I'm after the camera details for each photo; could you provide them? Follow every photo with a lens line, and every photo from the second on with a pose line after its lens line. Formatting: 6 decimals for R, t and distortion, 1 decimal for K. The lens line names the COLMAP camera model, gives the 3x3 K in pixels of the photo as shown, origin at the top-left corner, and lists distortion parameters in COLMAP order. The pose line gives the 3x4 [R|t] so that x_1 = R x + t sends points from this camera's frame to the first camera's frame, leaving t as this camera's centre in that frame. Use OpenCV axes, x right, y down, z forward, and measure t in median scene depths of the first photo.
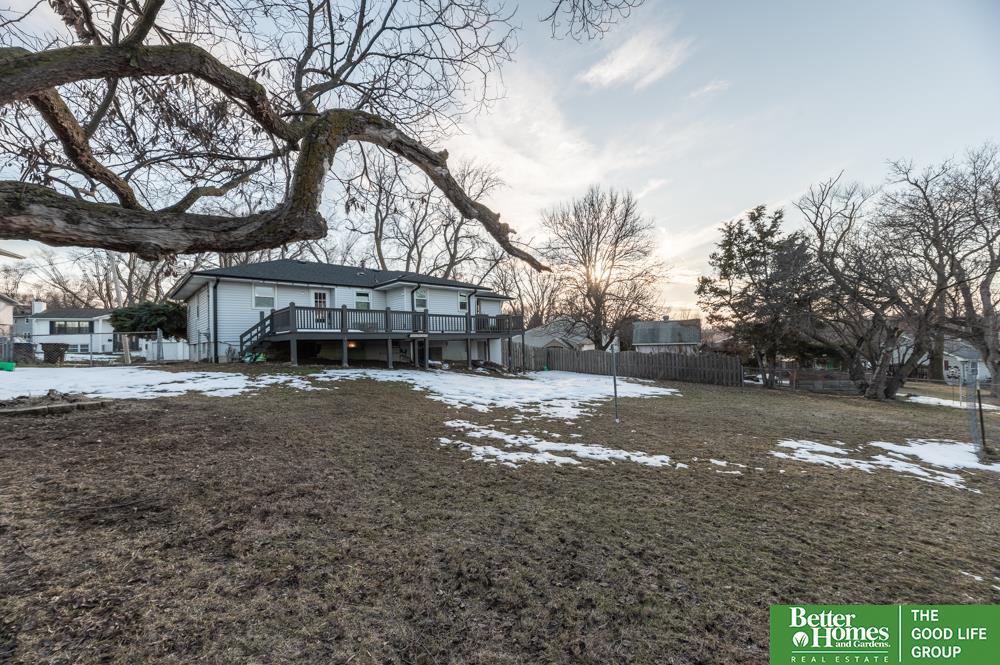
lens RADIAL K [[390.2, 0, 500.0], [0, 390.2, 332.5], [0, 0, 1]] dist [-0.036891, -0.000019]
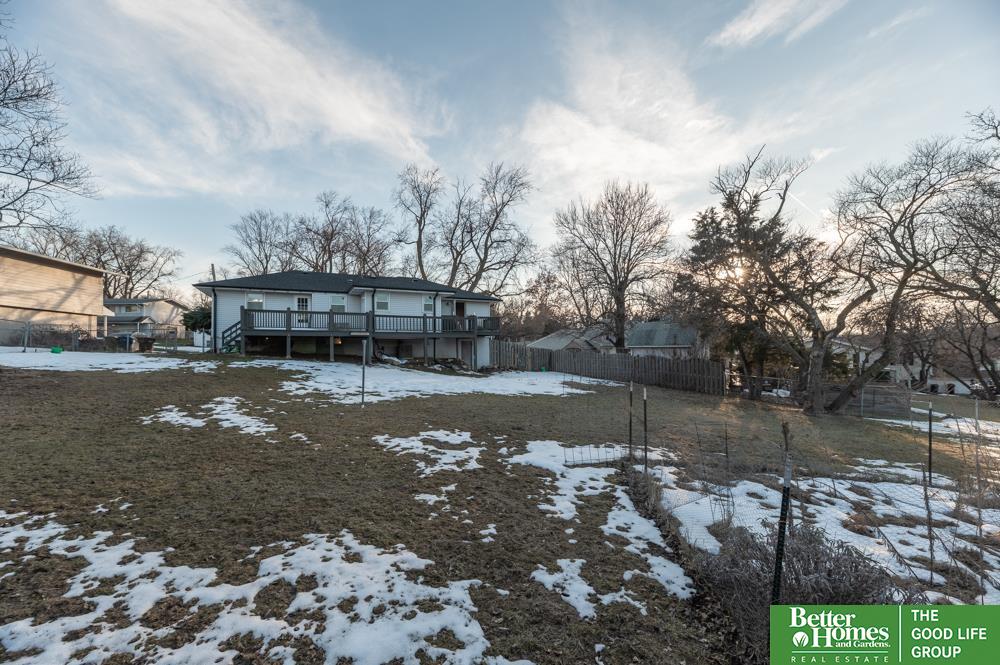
lens RADIAL K [[403.7, 0, 500.0], [0, 403.7, 332.5], [0, 0, 1]] dist [-0.001314, -0.000039]
pose [[0.962471, 0.006514, -0.271307, 0.414300], [-0.008556, 0.999943, -0.006347, 0.006837], [0.271251, 0.008430, 0.962472, -0.035338]]
